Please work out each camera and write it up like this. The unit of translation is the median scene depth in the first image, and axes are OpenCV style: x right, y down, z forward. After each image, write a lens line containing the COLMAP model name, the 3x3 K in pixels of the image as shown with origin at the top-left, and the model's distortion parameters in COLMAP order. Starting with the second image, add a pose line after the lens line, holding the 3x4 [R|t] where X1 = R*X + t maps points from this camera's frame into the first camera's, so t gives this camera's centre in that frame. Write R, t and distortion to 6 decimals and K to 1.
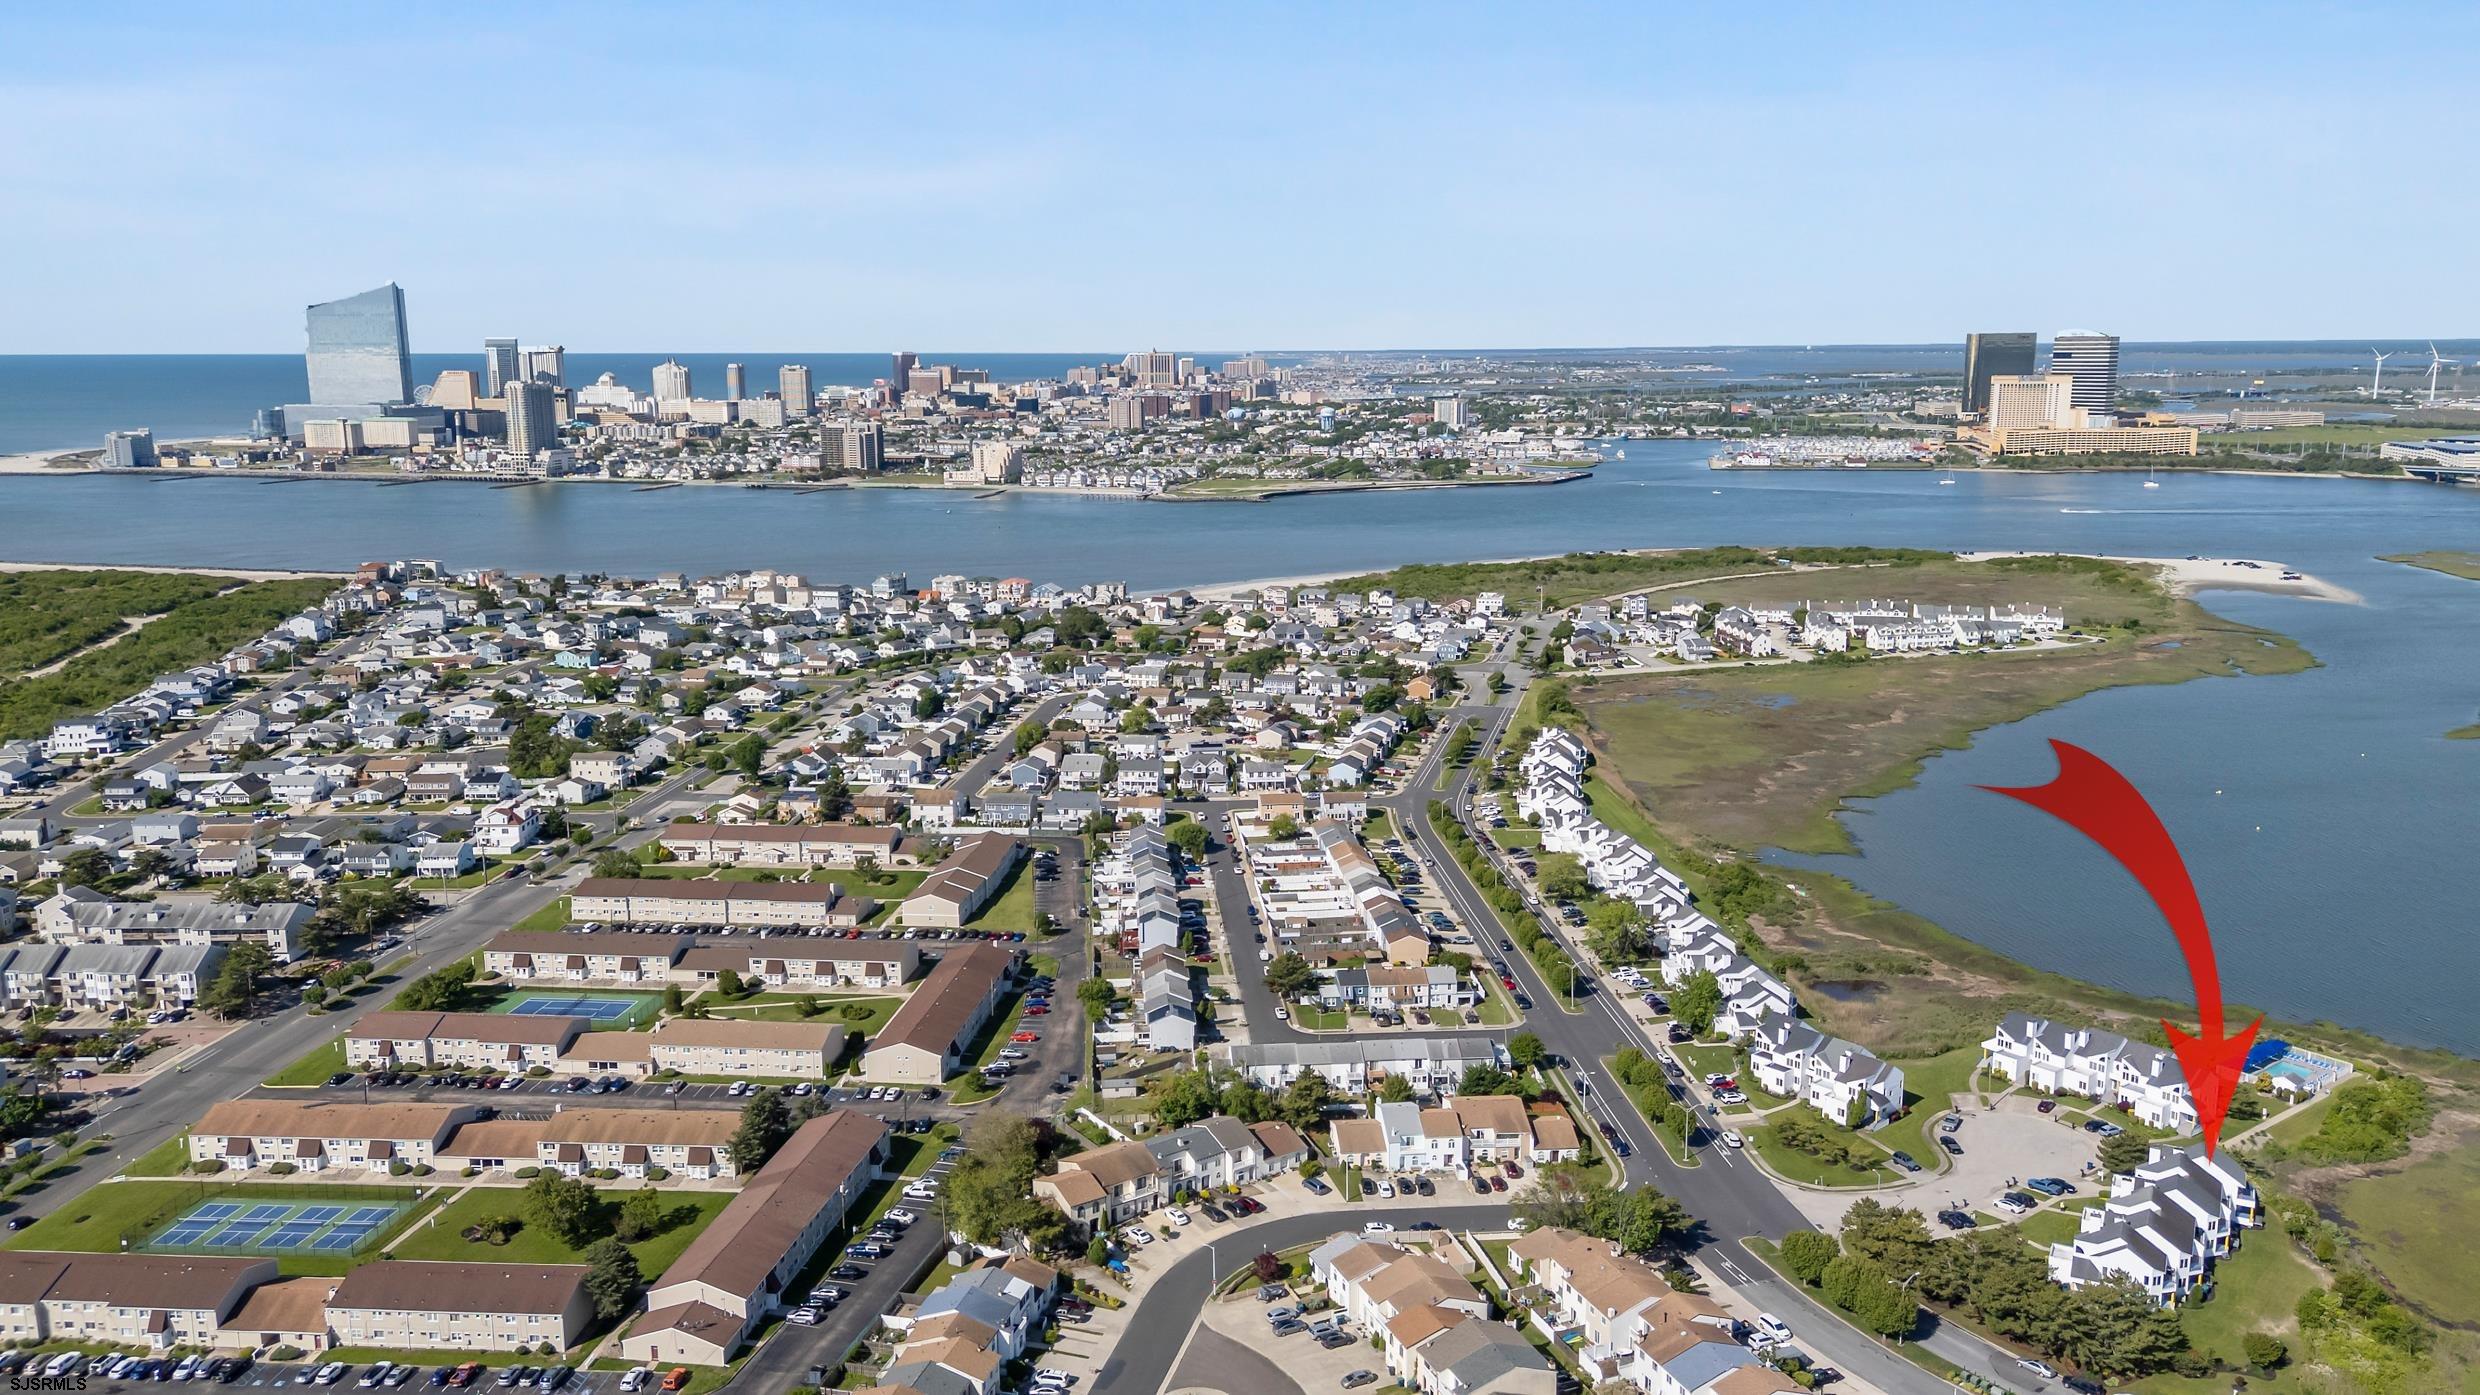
lens RADIAL K [[1814.0, 0, 1248.5], [0, 1814.0, 693.5], [0, 0, 1]] dist [0.088109, -0.088460]
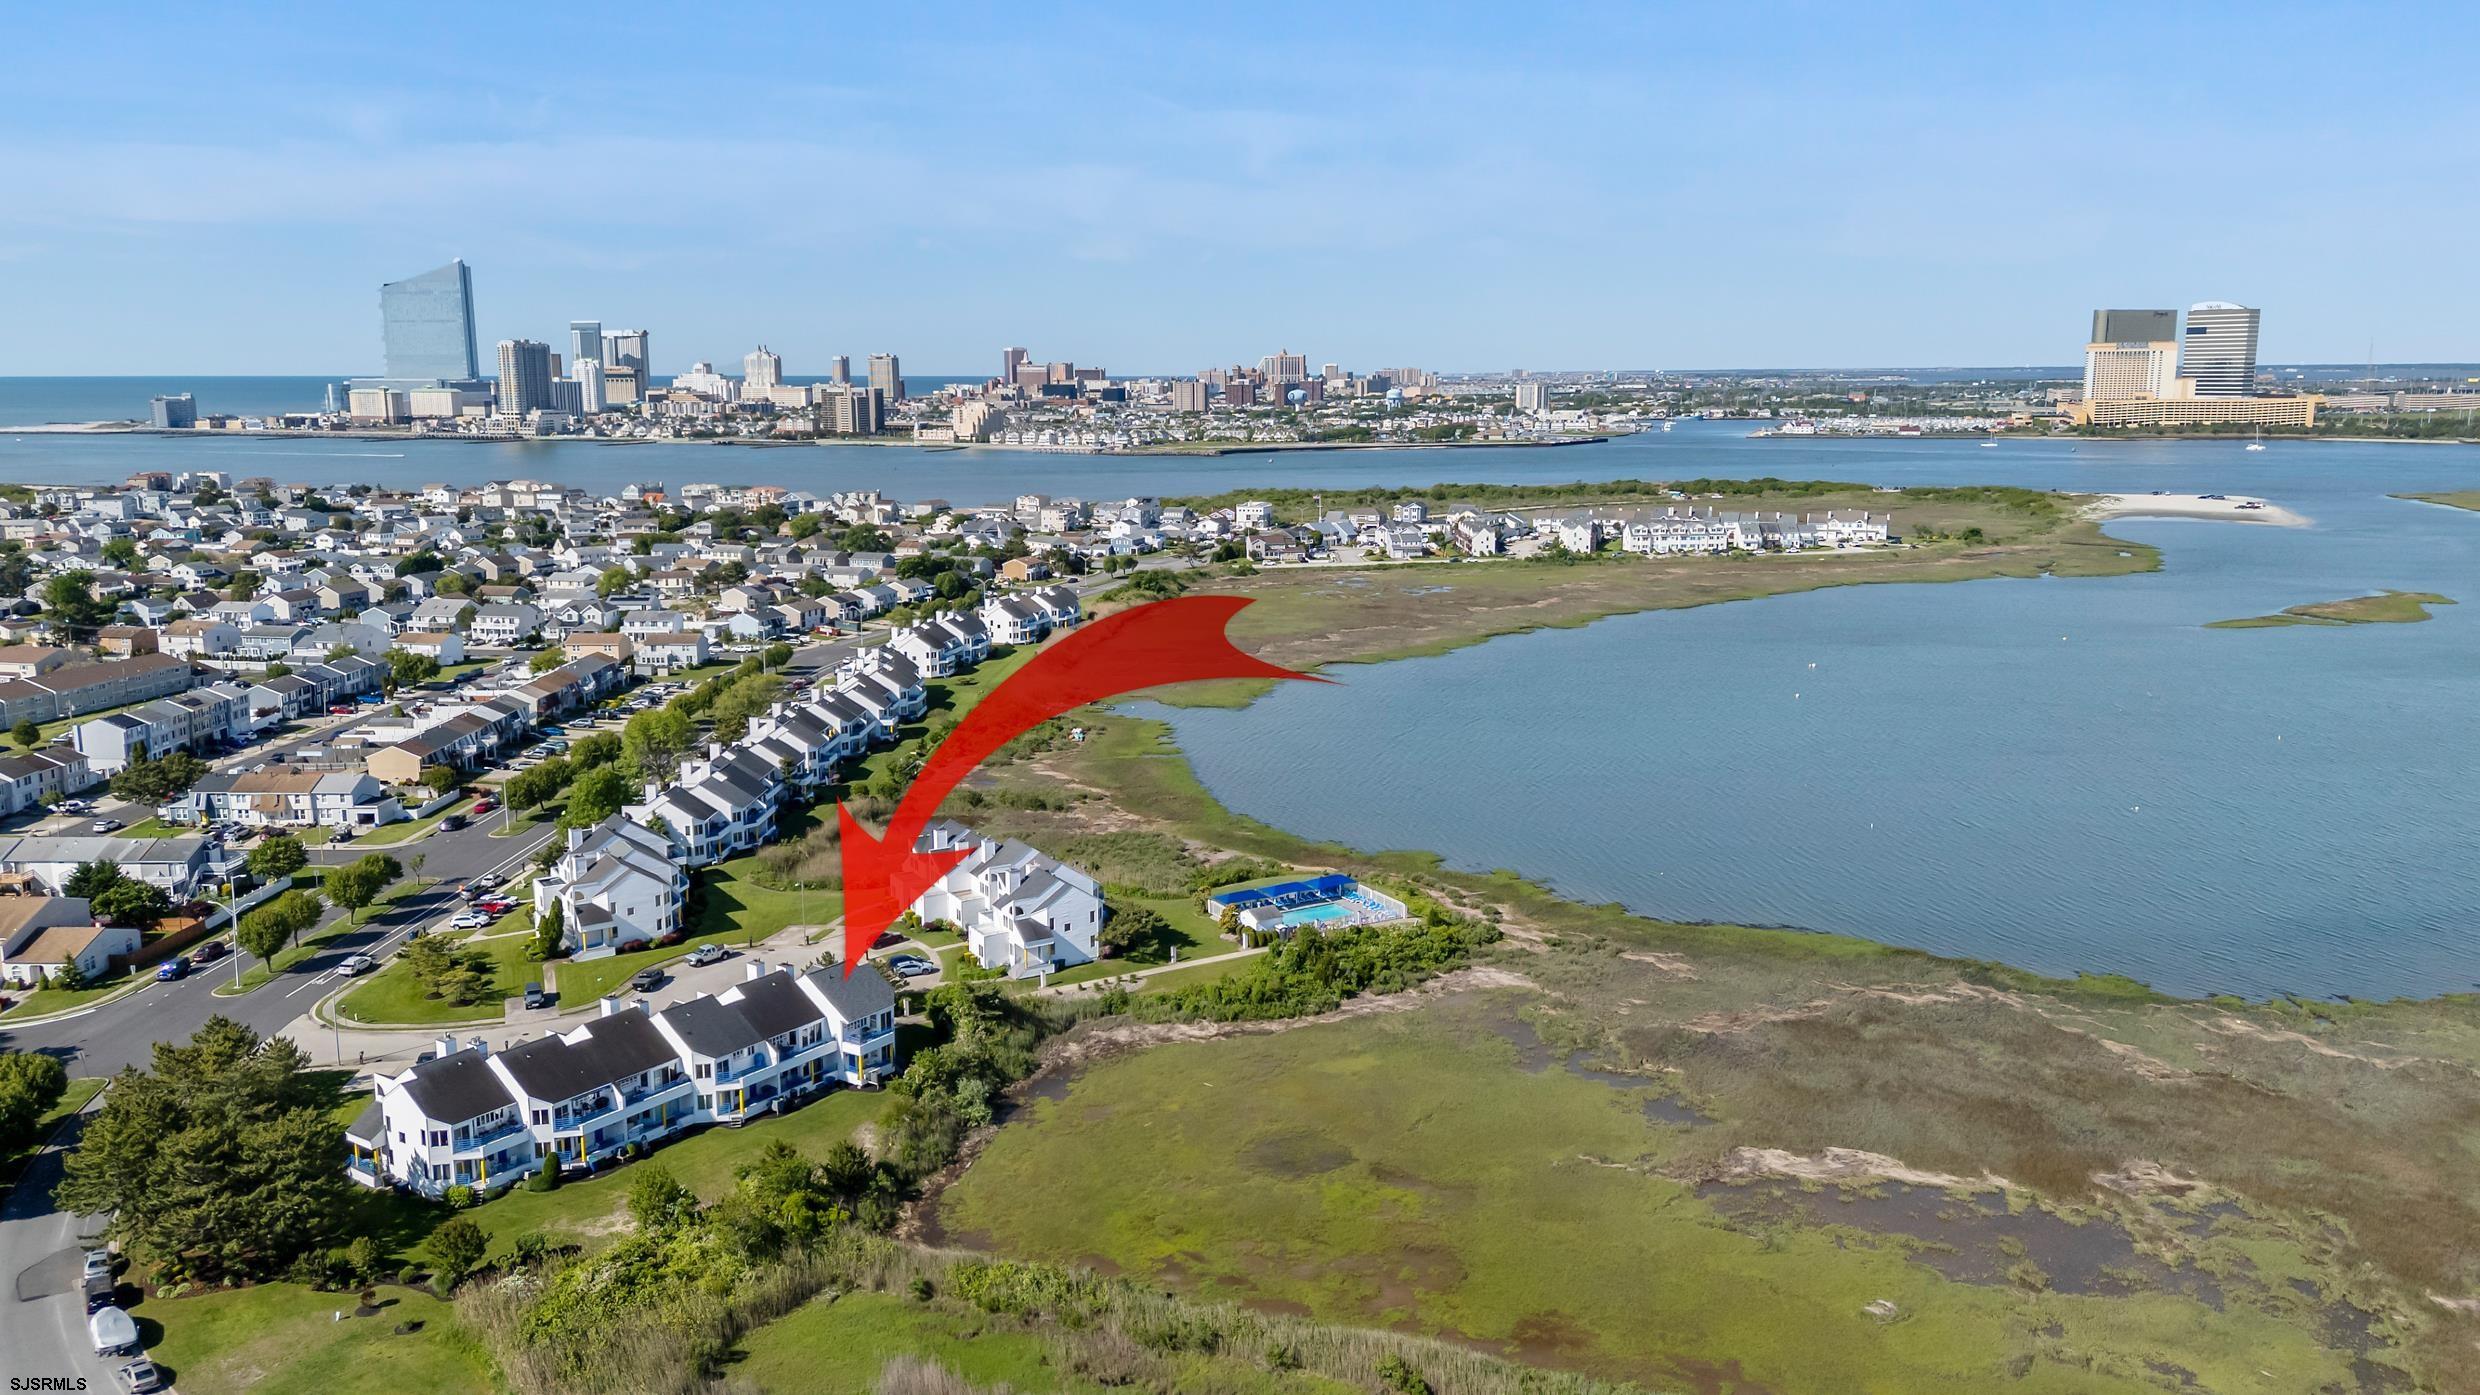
lens RADIAL K [[1814.6, 0, 1246.2], [0, 1814.6, 697.9], [0, 0, 1]] dist [0.087947, -0.092966]
pose [[0.993443, 0.021108, -0.112366, 0.340831], [-0.022360, 0.999701, -0.009895, 0.073131], [0.112124, 0.012342, 0.993618, 0.180900]]
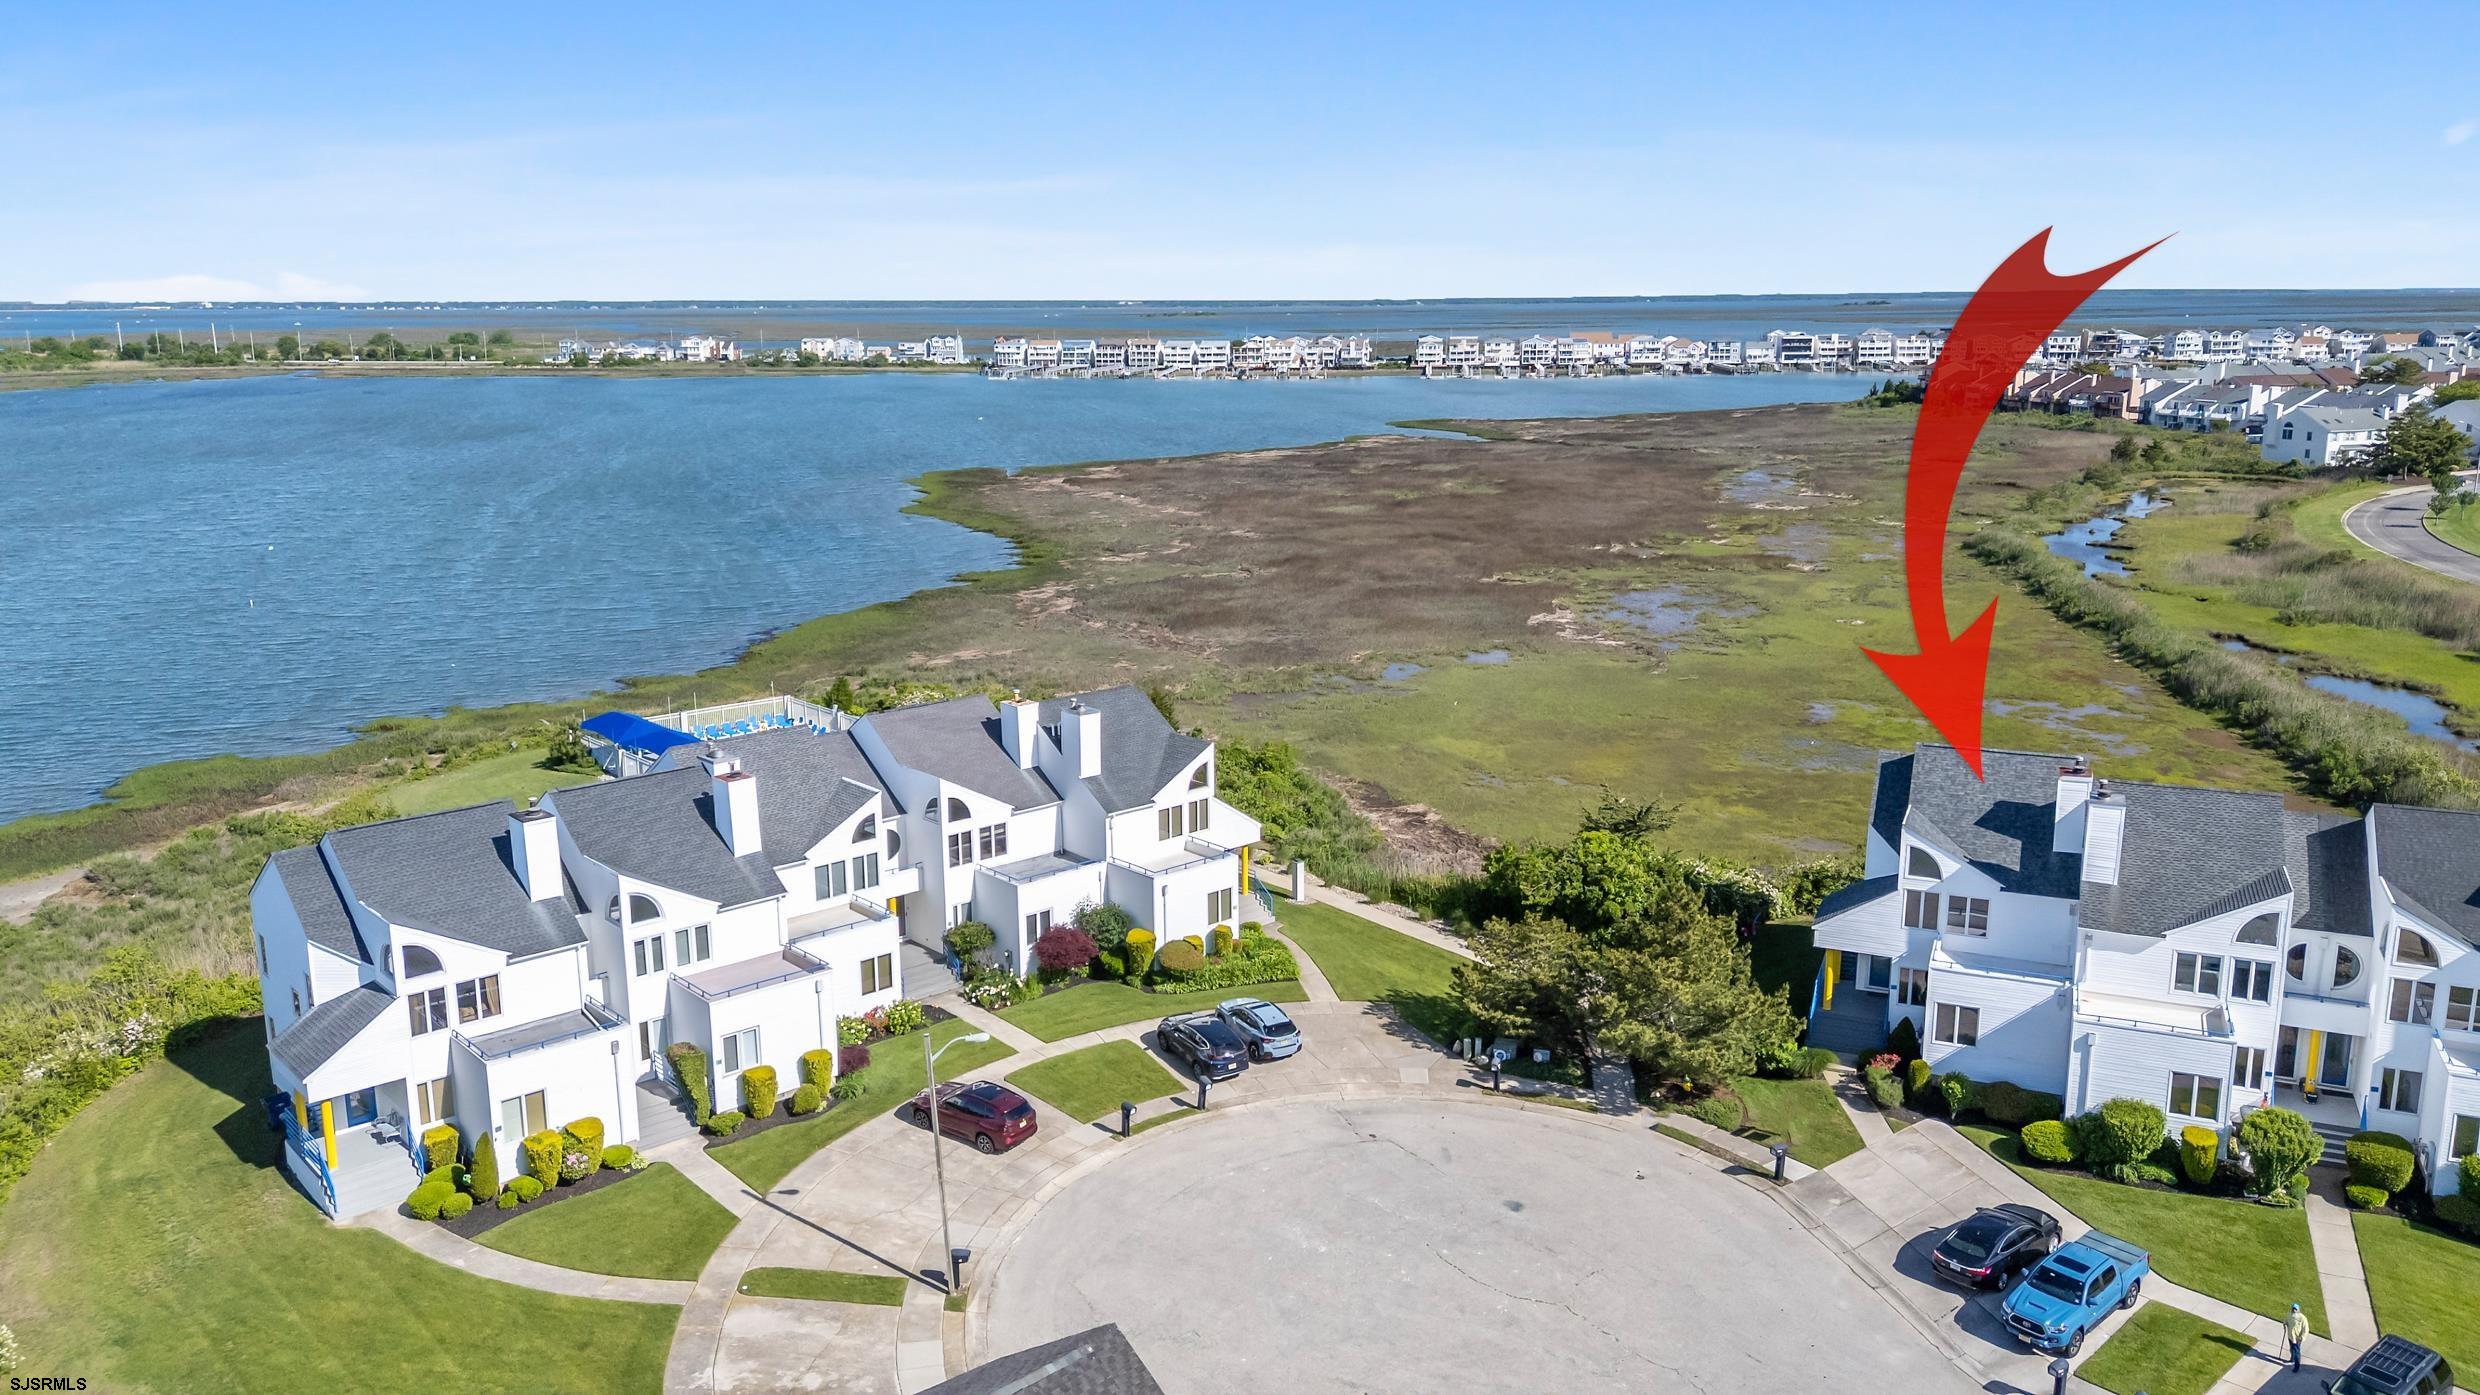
lens RADIAL K [[1814.6, 0, 1246.2], [0, 1814.6, 697.9], [0, 0, 1]] dist [0.087947, -0.092966]
pose [[-0.080177, -0.208495, 0.974731, 0.136309], [0.198539, 0.954945, 0.220594, 0.078072], [-0.976808, 0.211209, -0.035171, 0.516235]]
